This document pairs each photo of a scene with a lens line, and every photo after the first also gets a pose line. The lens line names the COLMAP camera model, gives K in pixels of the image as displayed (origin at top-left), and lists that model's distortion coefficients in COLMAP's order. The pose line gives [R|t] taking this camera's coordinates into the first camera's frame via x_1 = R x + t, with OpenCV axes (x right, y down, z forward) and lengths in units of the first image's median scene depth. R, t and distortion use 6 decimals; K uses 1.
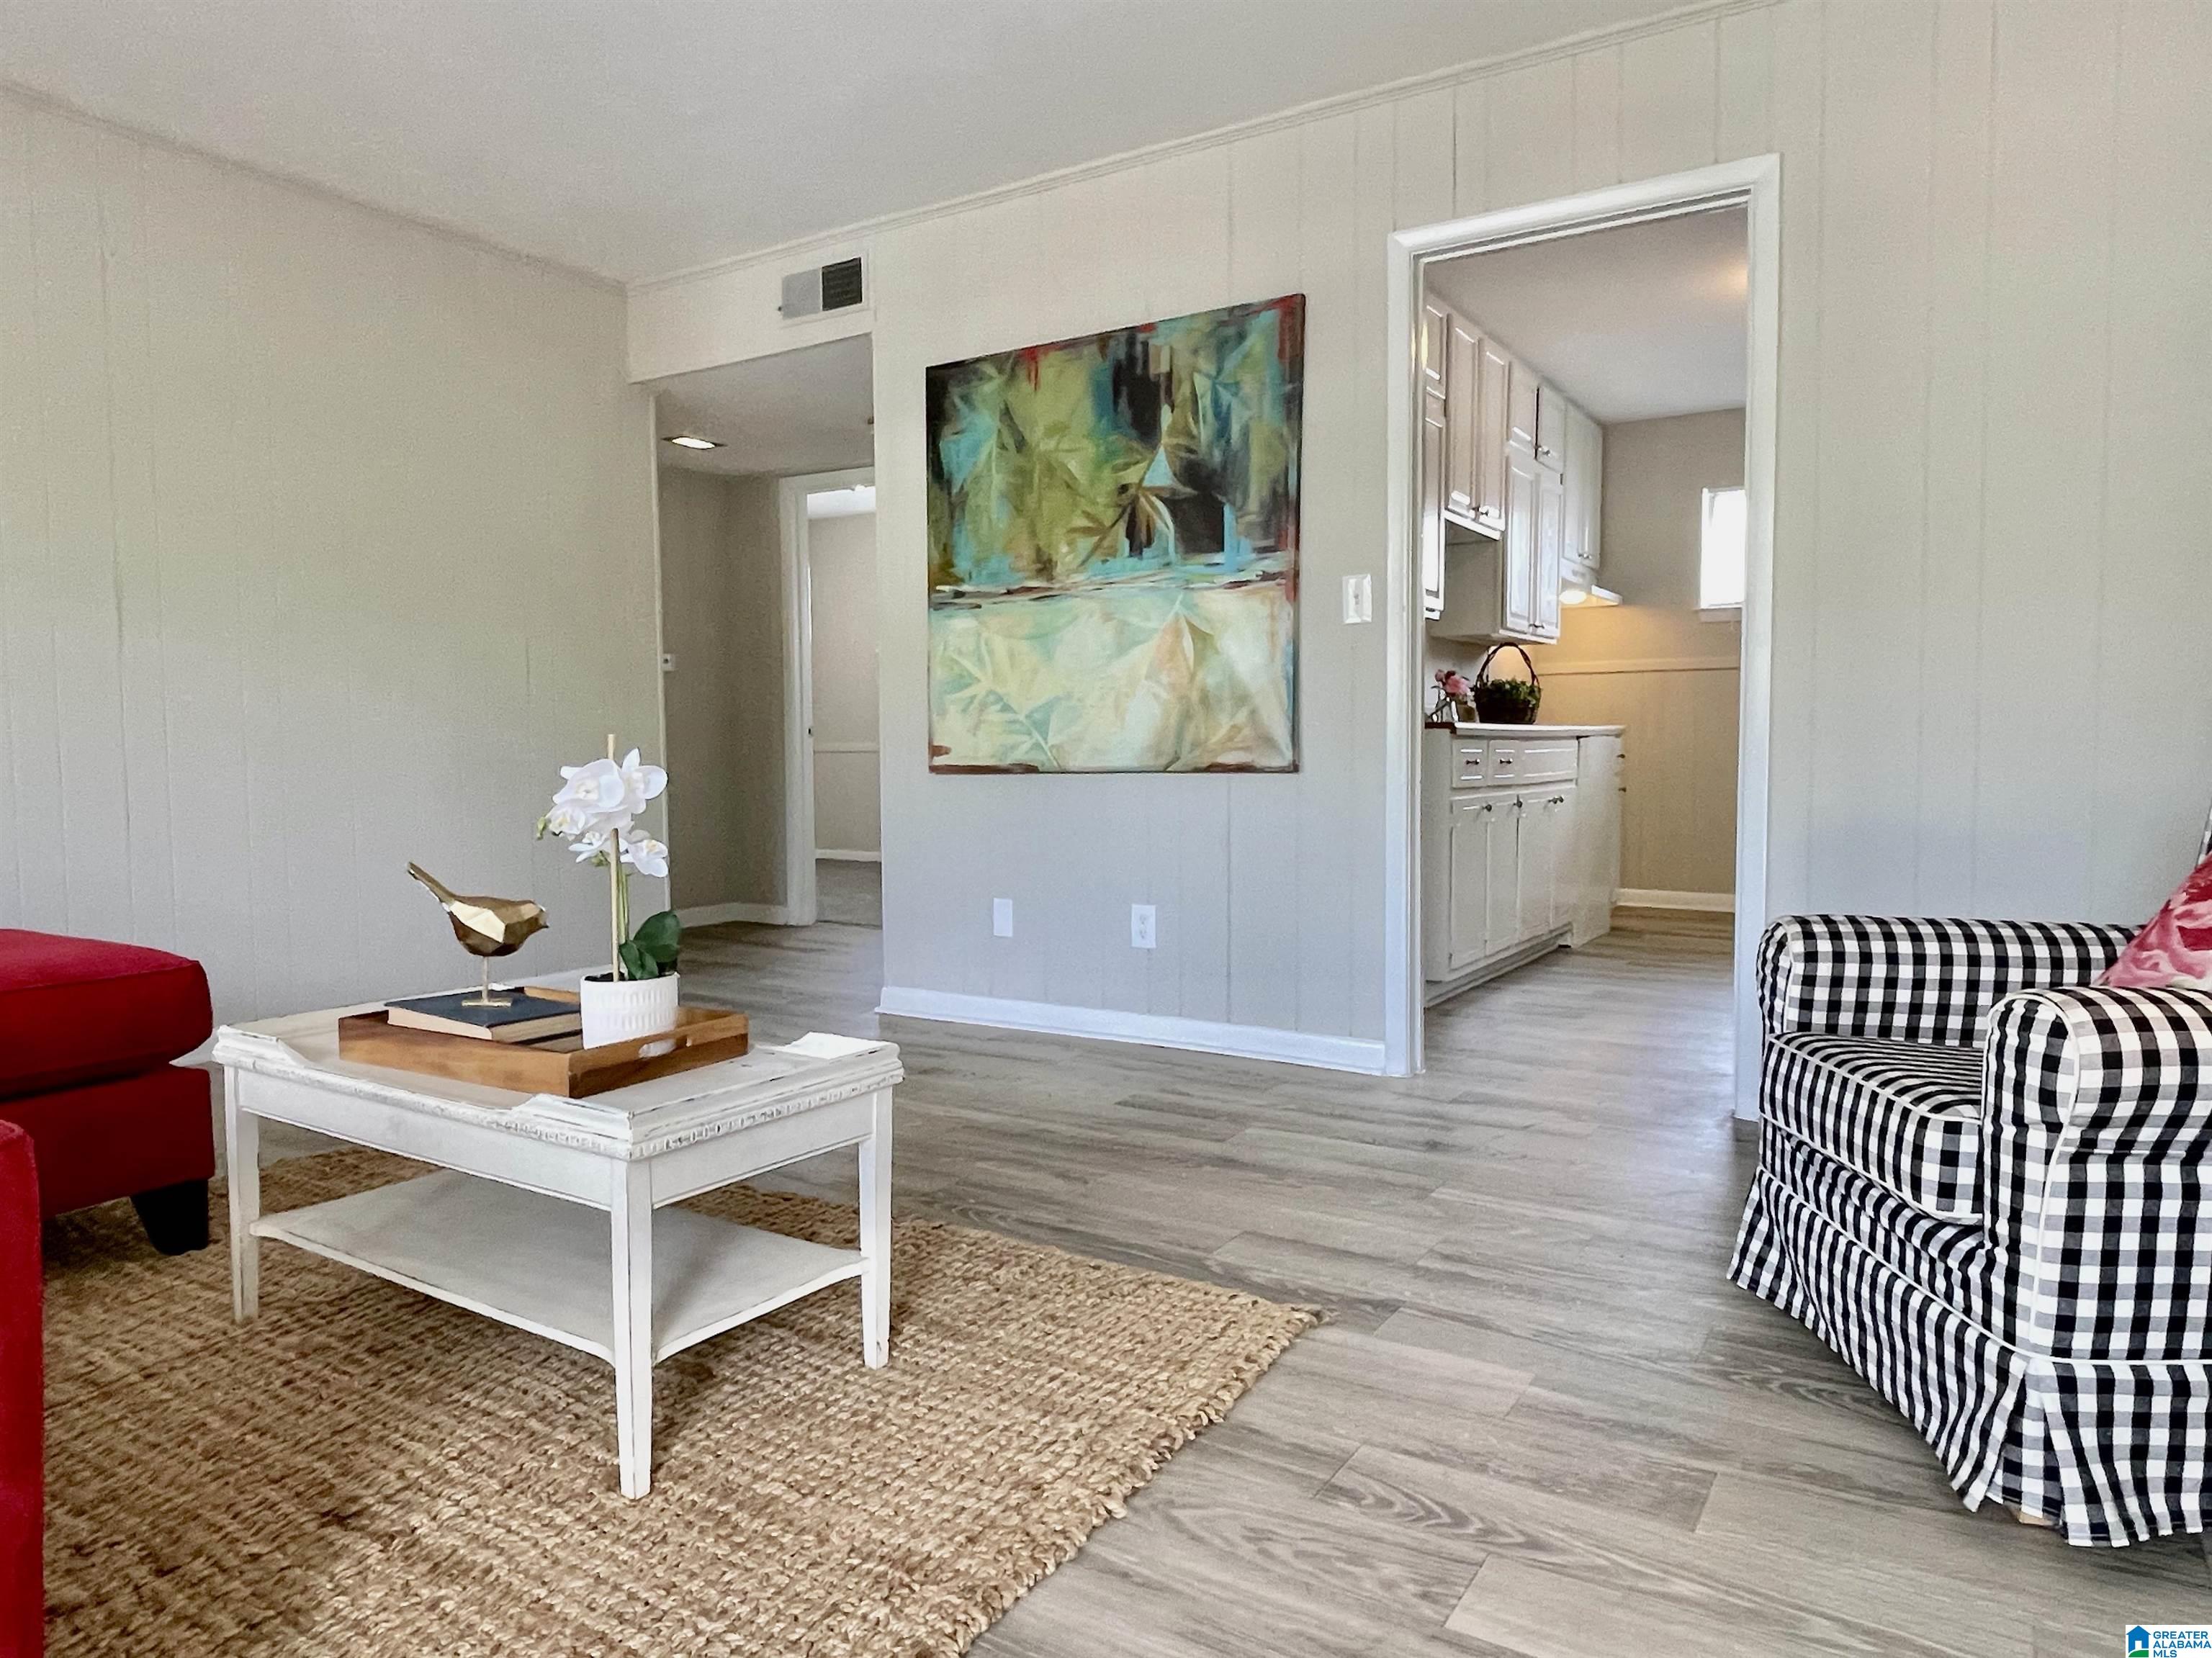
lens RADIAL K [[1430.6, 0, 1093.1], [0, 1430.6, 822.6], [0, 0, 1]] dist [-0.004740, -0.004501]
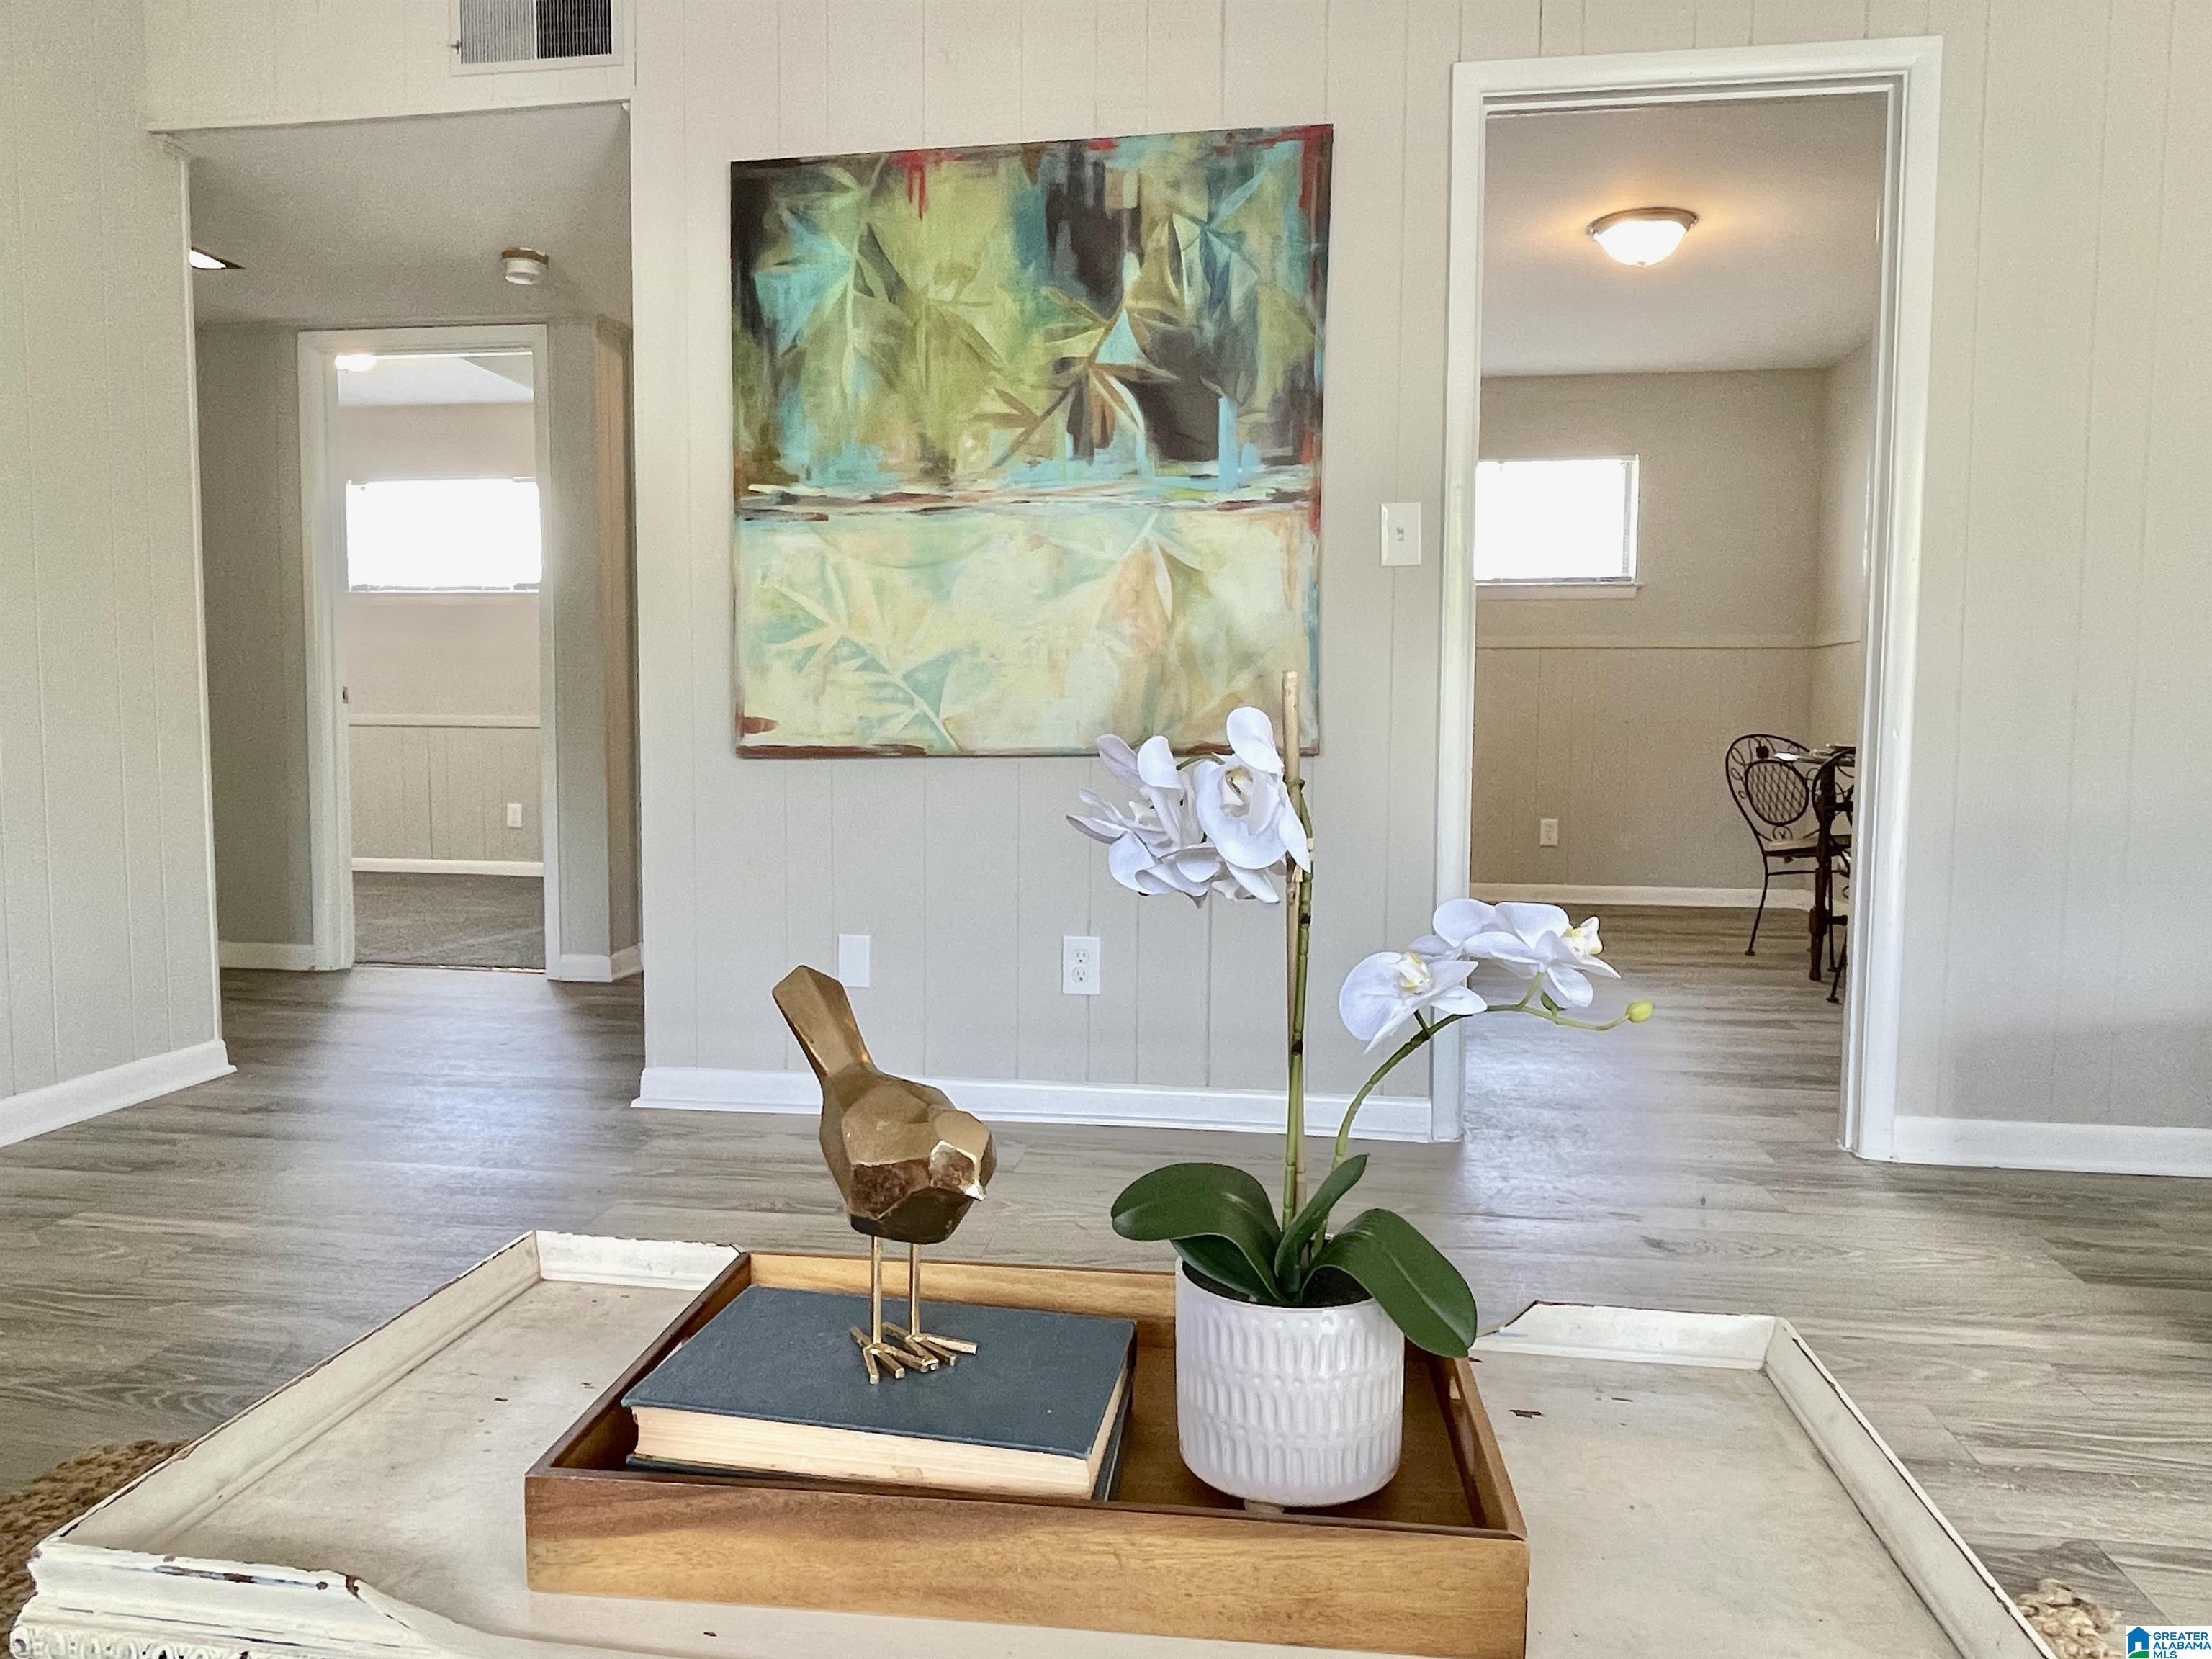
lens RADIAL K [[1430.8, 0, 1092.1], [0, 1430.8, 830.8], [0, 0, 1]] dist [-0.004740, -0.004501]
pose [[0.910452, -0.019338, 0.413163, -0.277569], [0.013834, 0.999771, 0.016311, -0.009140], [-0.413384, -0.009135, 0.910511, 0.342758]]
